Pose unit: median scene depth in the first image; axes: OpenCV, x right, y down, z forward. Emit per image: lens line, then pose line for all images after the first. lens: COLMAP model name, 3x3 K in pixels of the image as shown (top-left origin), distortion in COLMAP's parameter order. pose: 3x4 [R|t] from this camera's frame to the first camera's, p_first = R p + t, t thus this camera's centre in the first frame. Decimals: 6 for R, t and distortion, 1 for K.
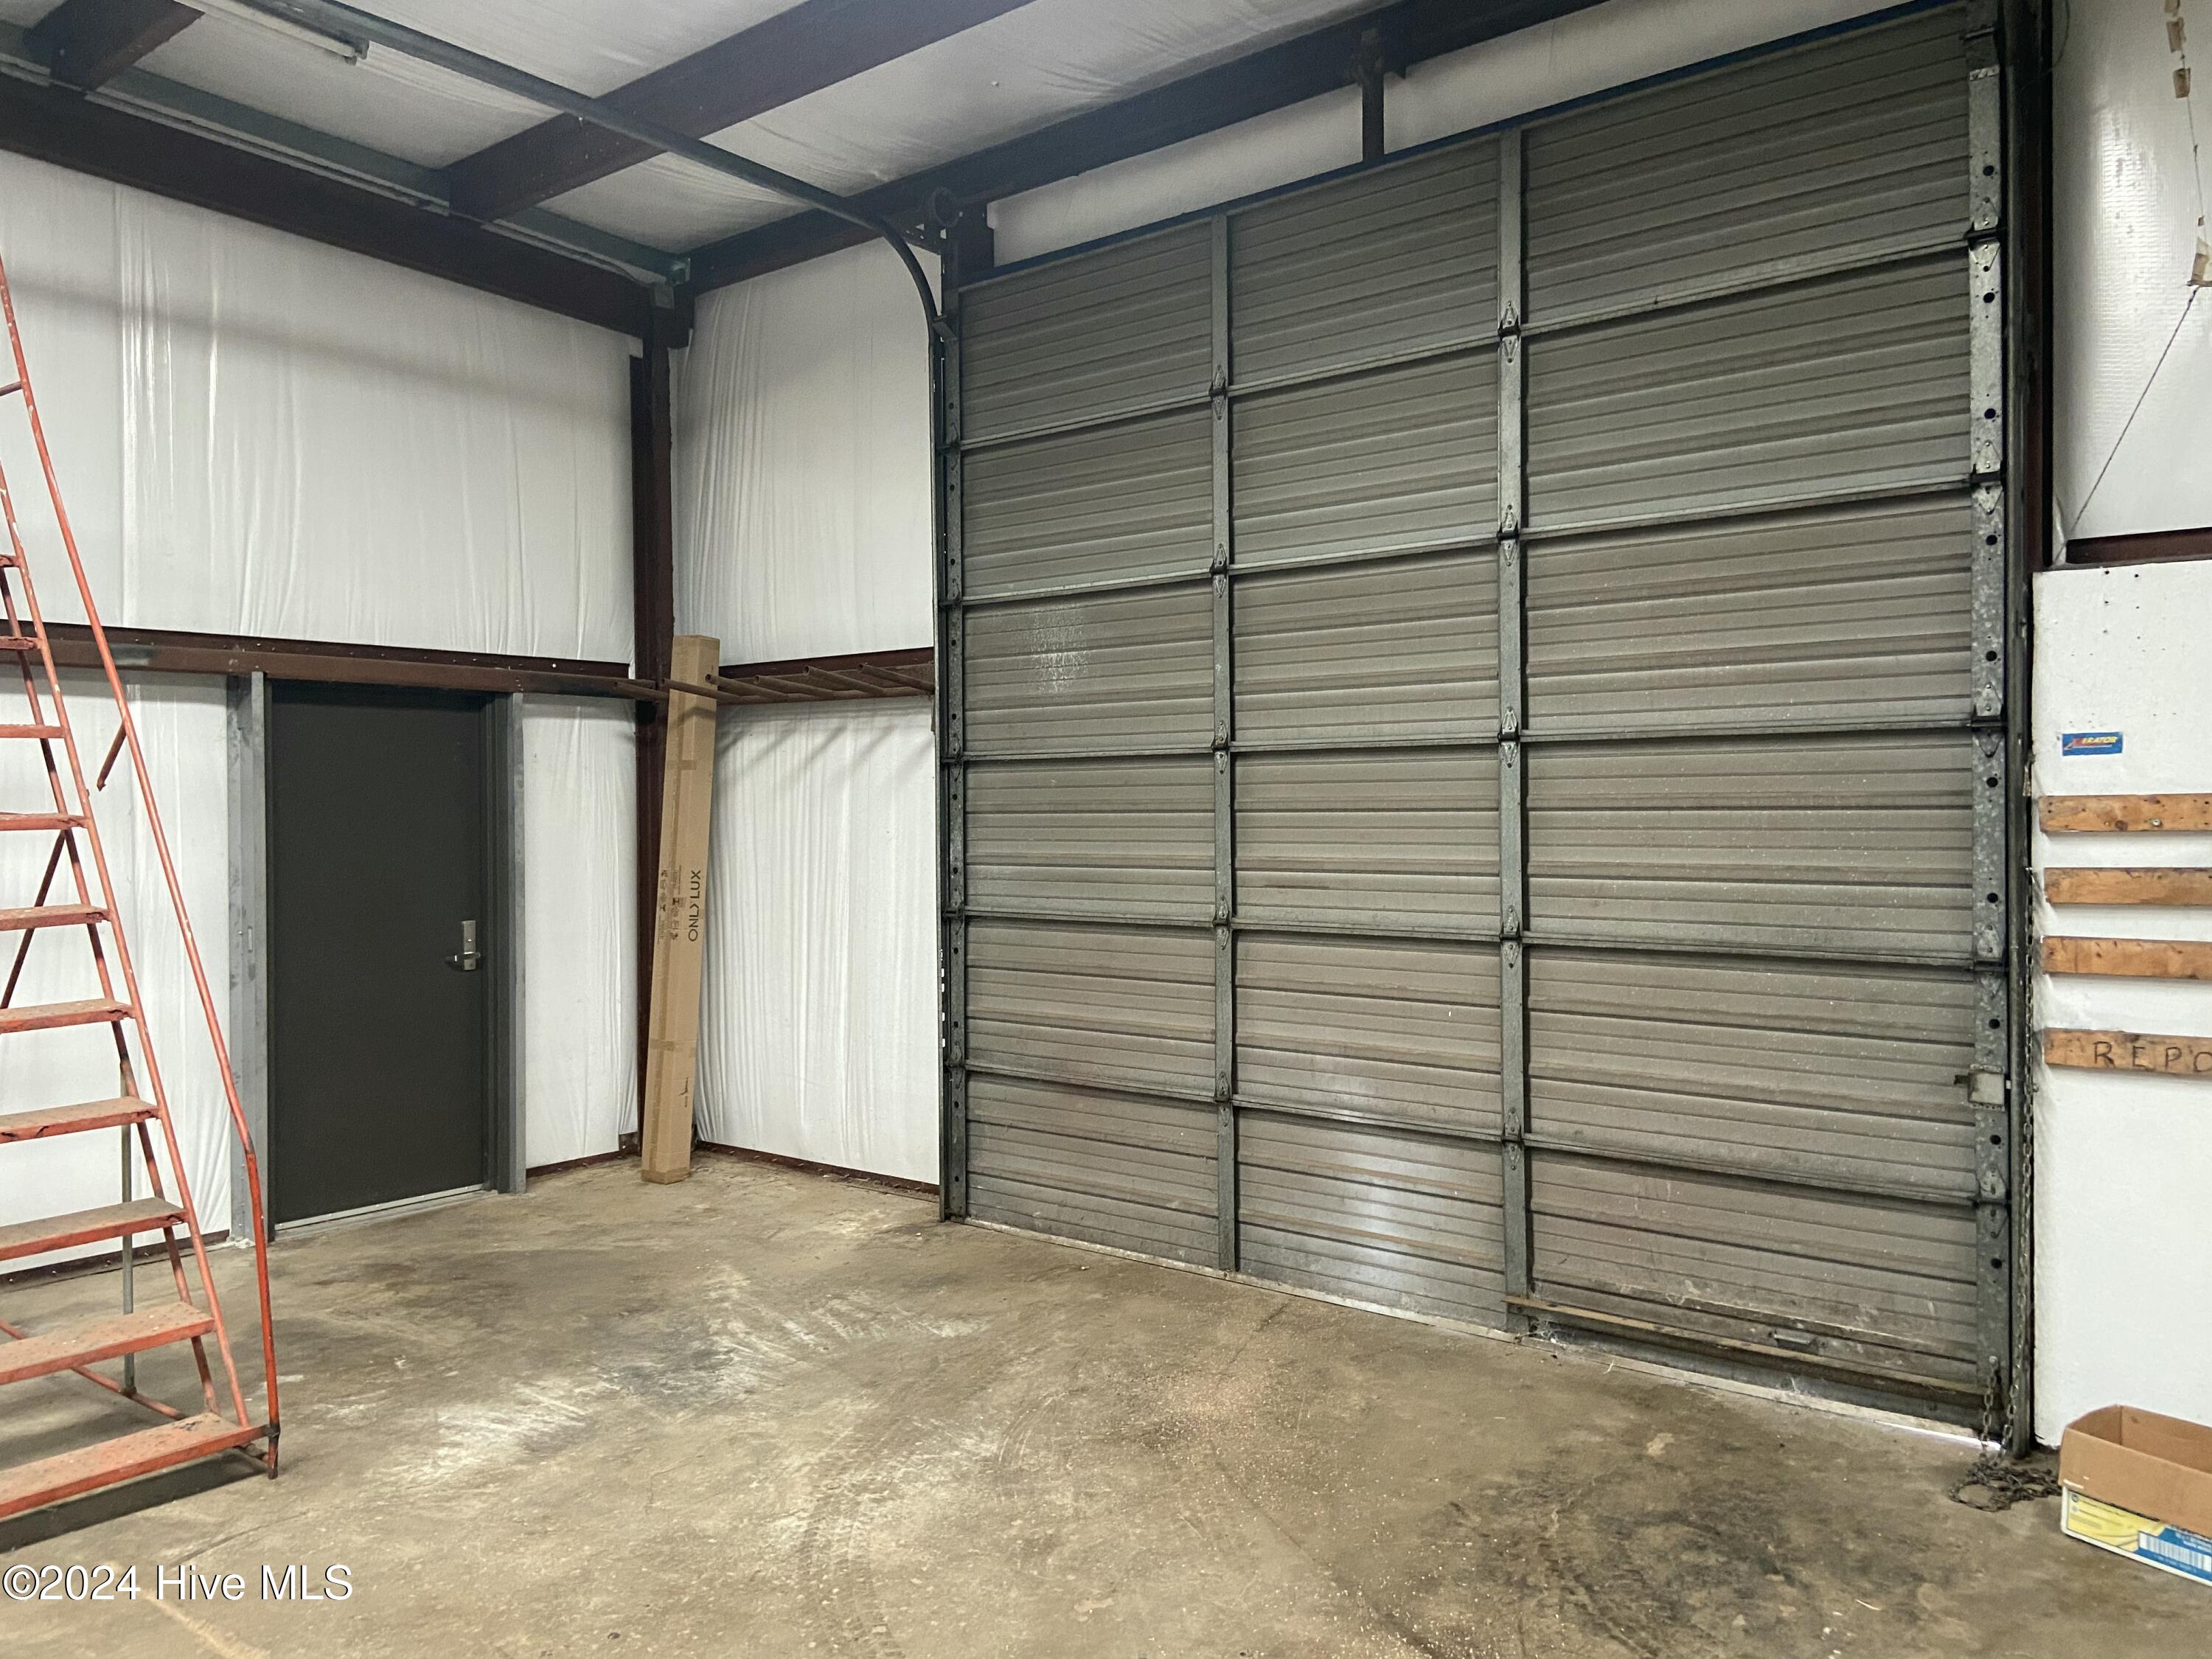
lens RADIAL K [[1642.1, 0, 1100.8], [0, 1642.1, 815.0], [0, 0, 1]] dist [0.025352, -0.008419]
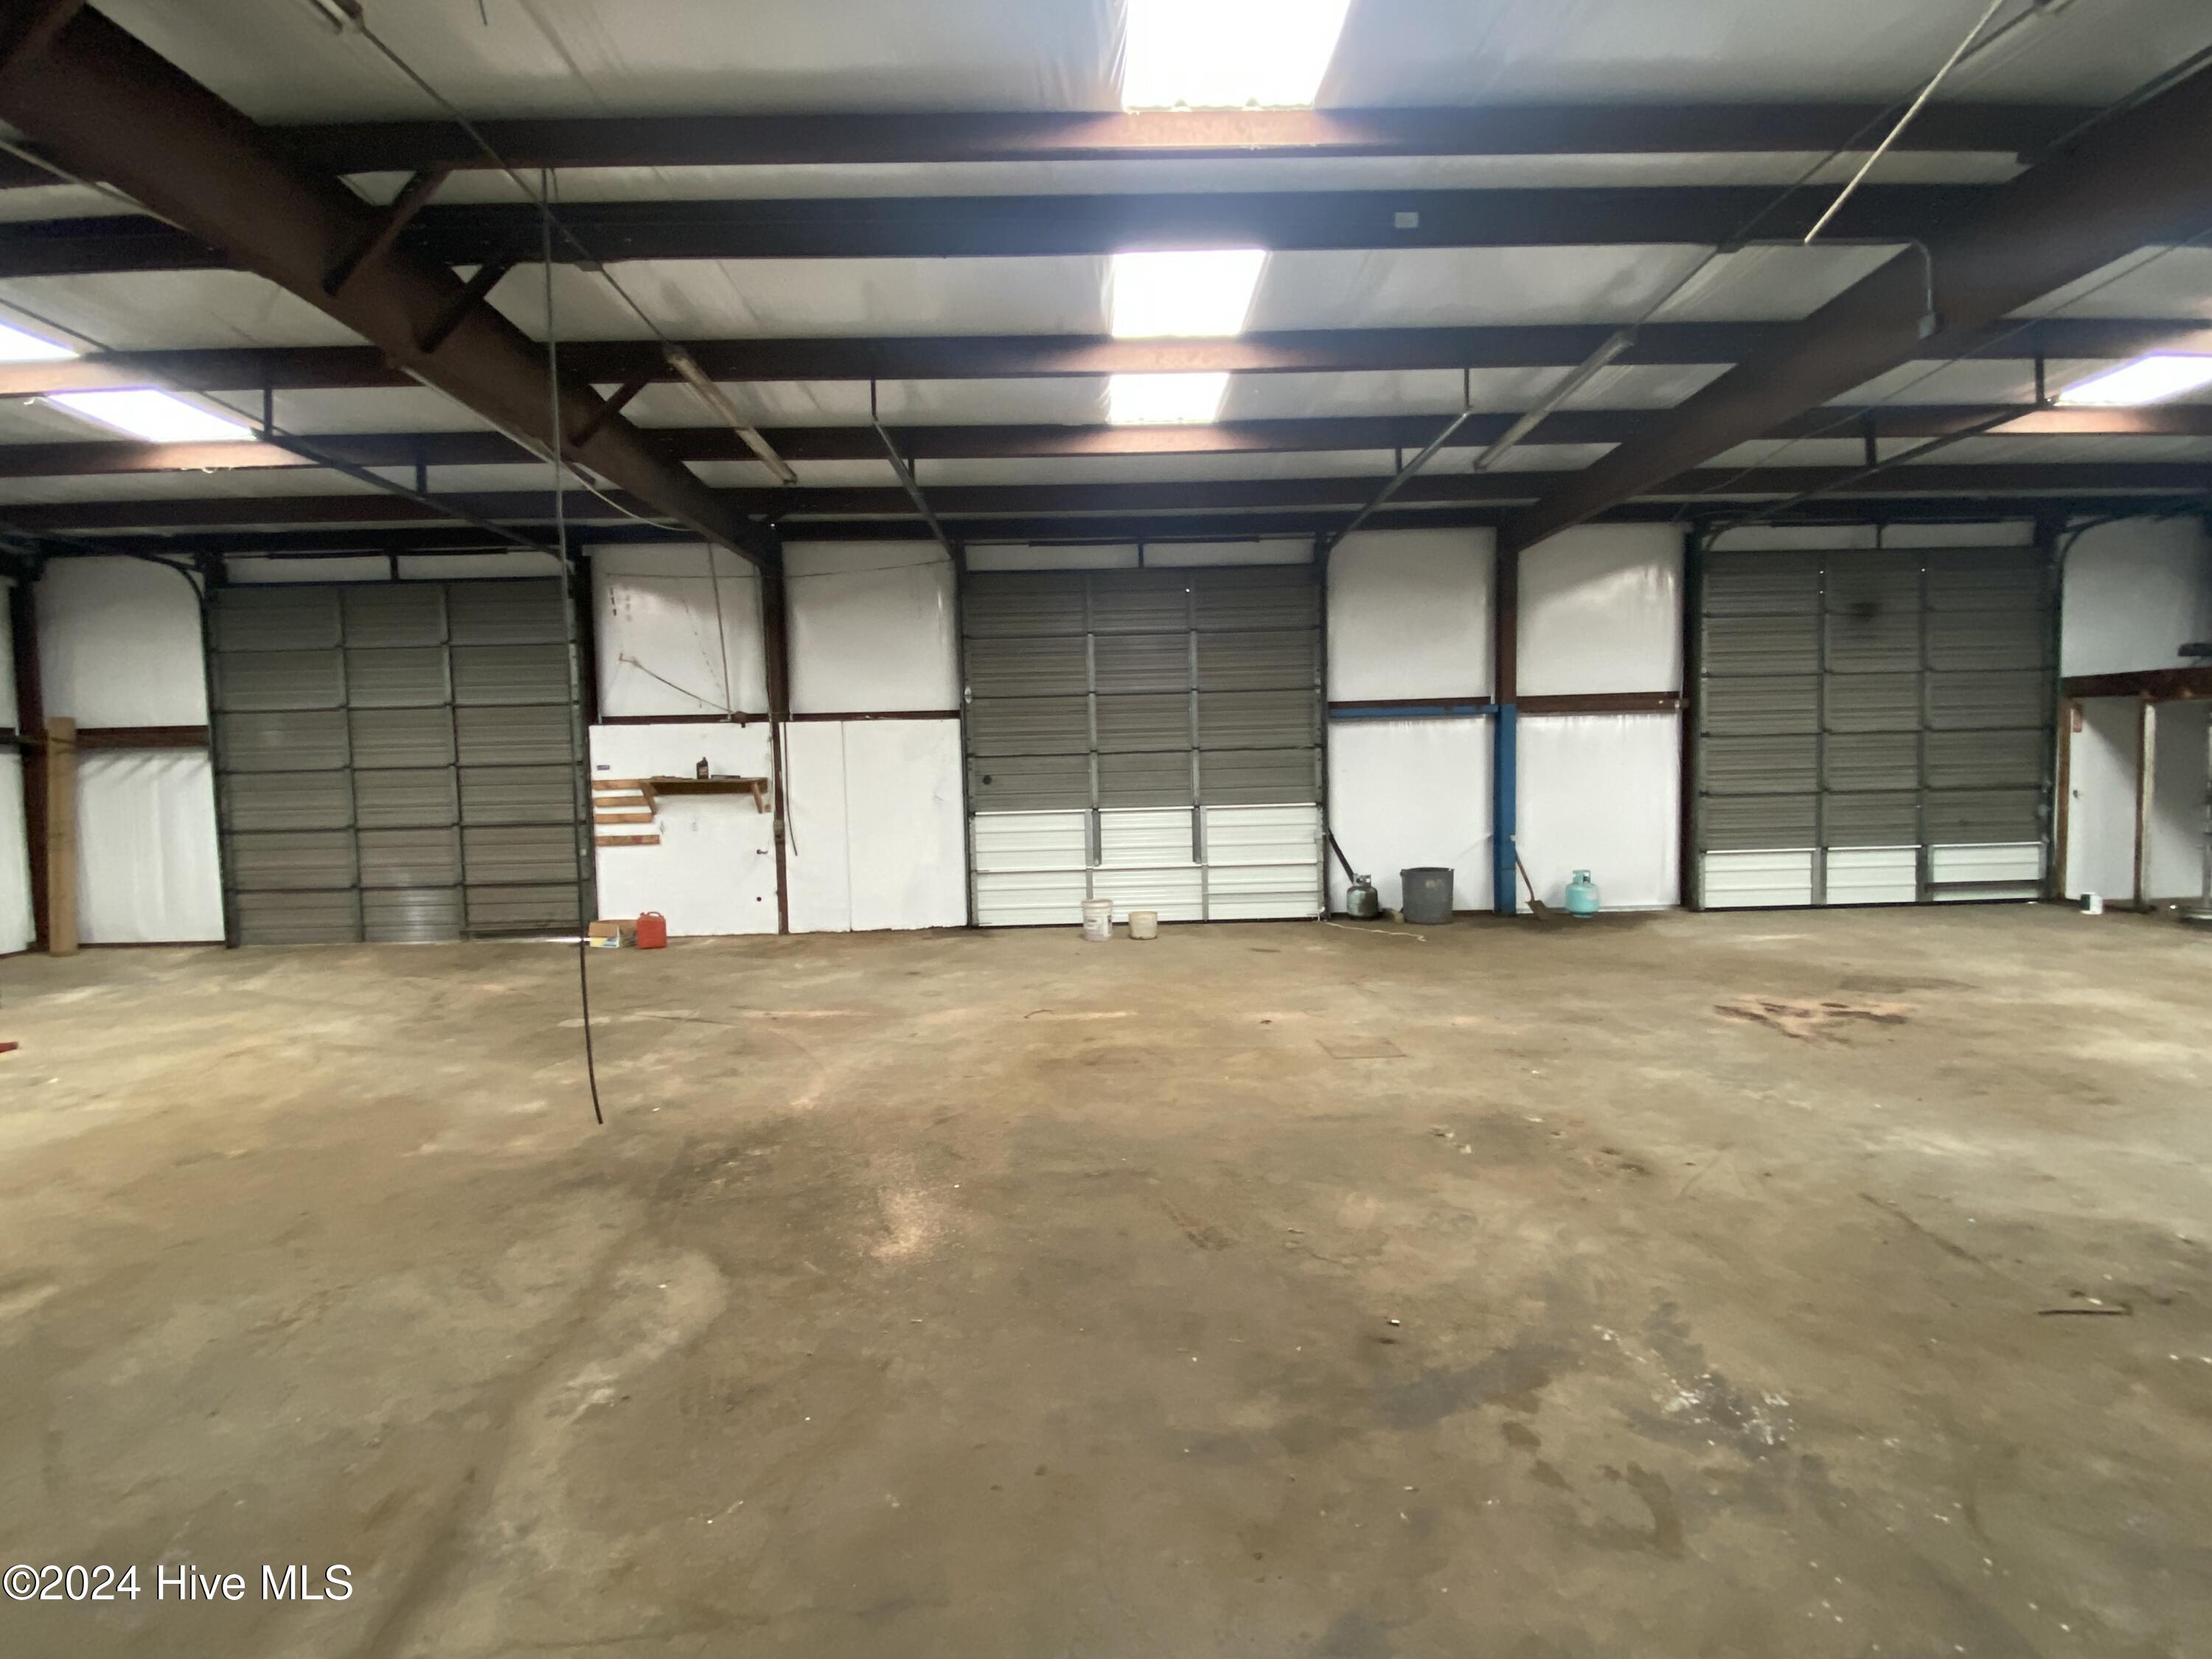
lens RADIAL K [[1055.4, 0, 1124.4], [0, 1055.4, 827.8], [0, 0, 1]] dist [0.014552, -0.011968]
pose [[0.774519, -0.048035, 0.630724, -0.056826], [0.021220, 0.998524, 0.049988, 0.002037], [-0.632195, -0.025333, 0.774395, -1.499501]]
